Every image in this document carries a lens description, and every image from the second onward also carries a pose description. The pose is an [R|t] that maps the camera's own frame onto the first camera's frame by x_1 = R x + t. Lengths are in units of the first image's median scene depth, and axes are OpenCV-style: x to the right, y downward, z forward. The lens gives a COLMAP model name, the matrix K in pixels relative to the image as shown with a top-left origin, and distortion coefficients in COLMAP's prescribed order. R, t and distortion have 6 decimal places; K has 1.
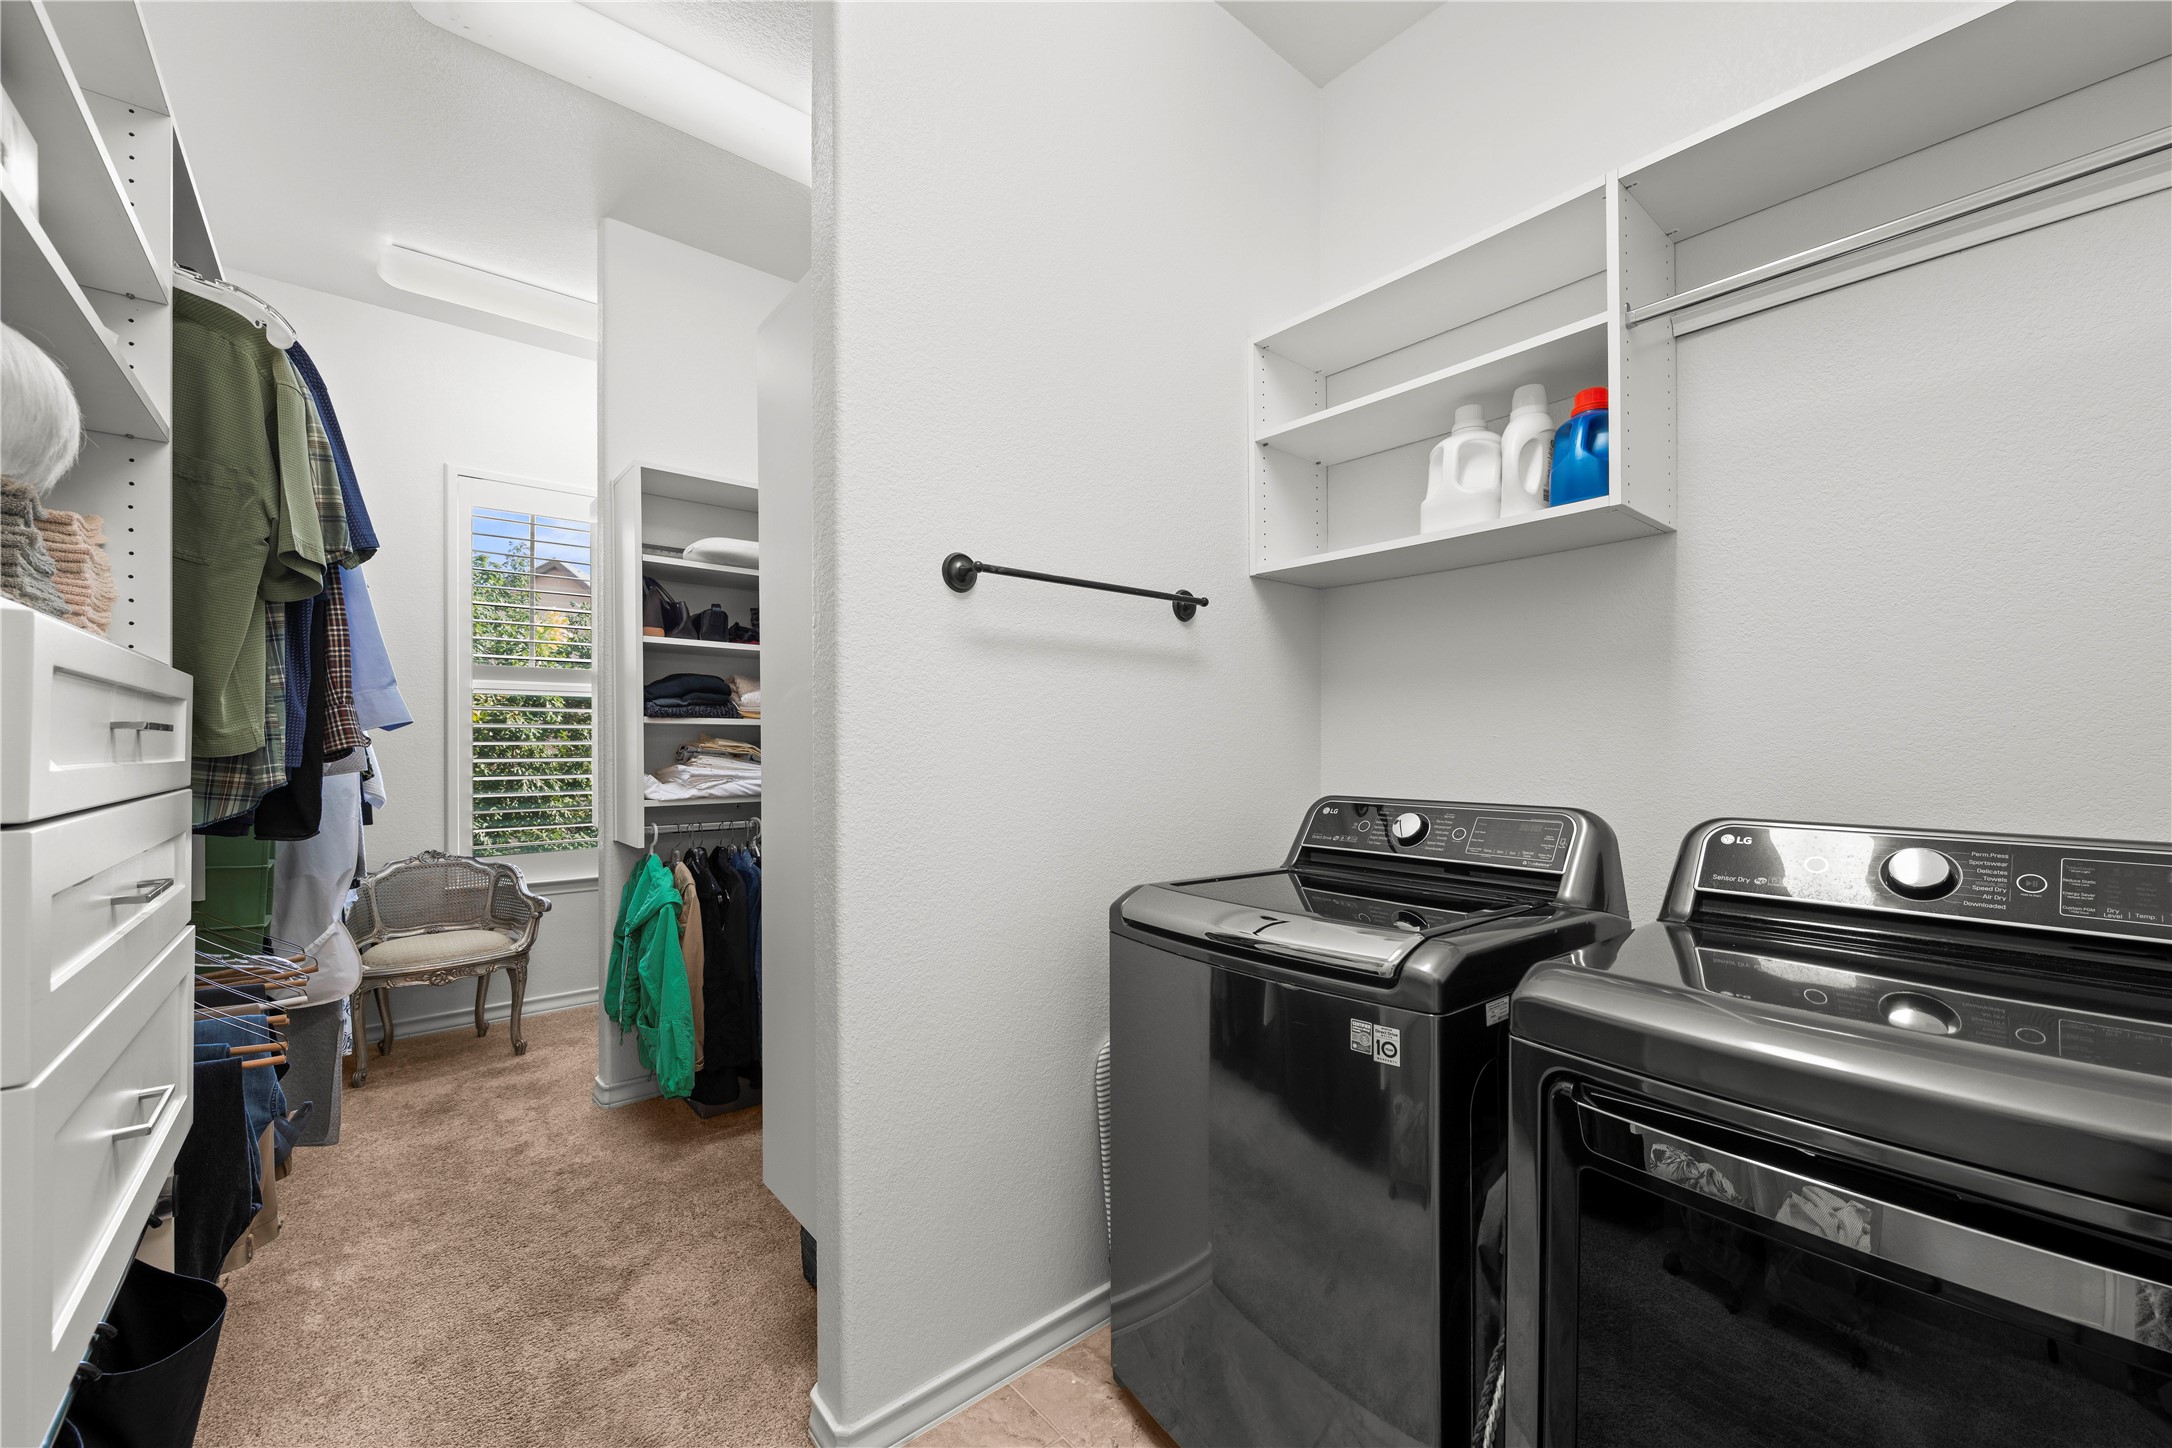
lens RADIAL K [[857.1, 0, 1093.9], [0, 857.1, 745.3], [0, 0, 1]] dist [0.000090, -0.000519]
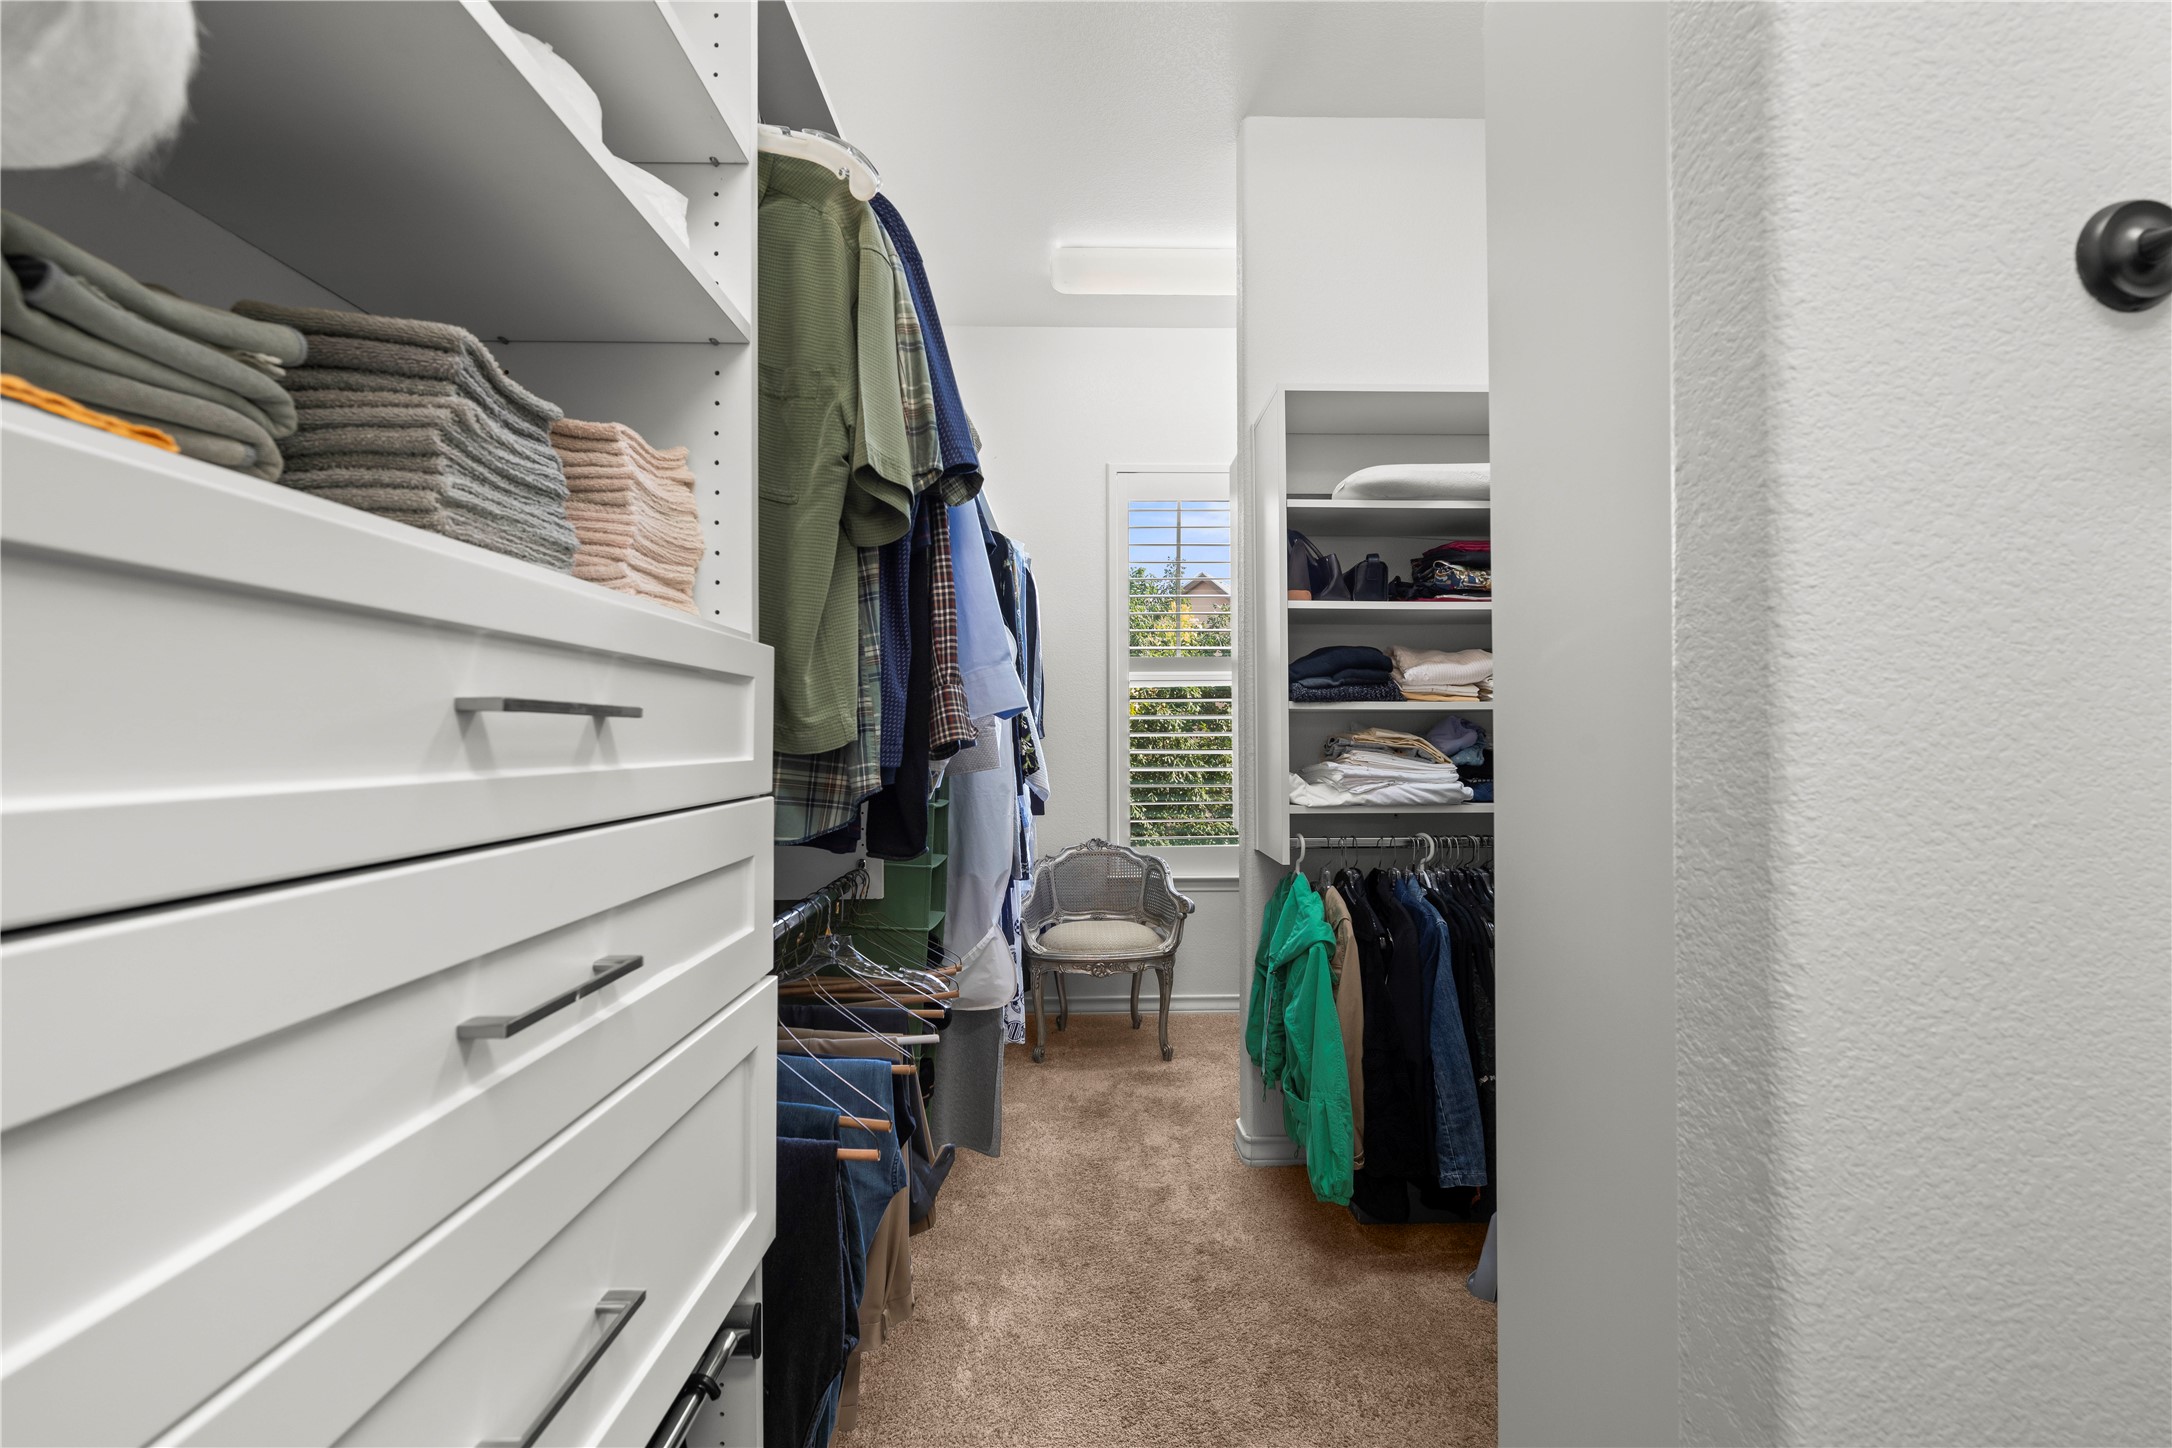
lens RADIAL K [[857.1, 0, 1090.7], [0, 857.1, 733.7], [0, 0, 1]] dist [0.000090, -0.000519]
pose [[0.769852, -0.003707, -0.638212, -0.171572], [0.001672, 0.999991, -0.003792, -0.000575], [0.638220, 0.001852, 0.769852, 0.290139]]
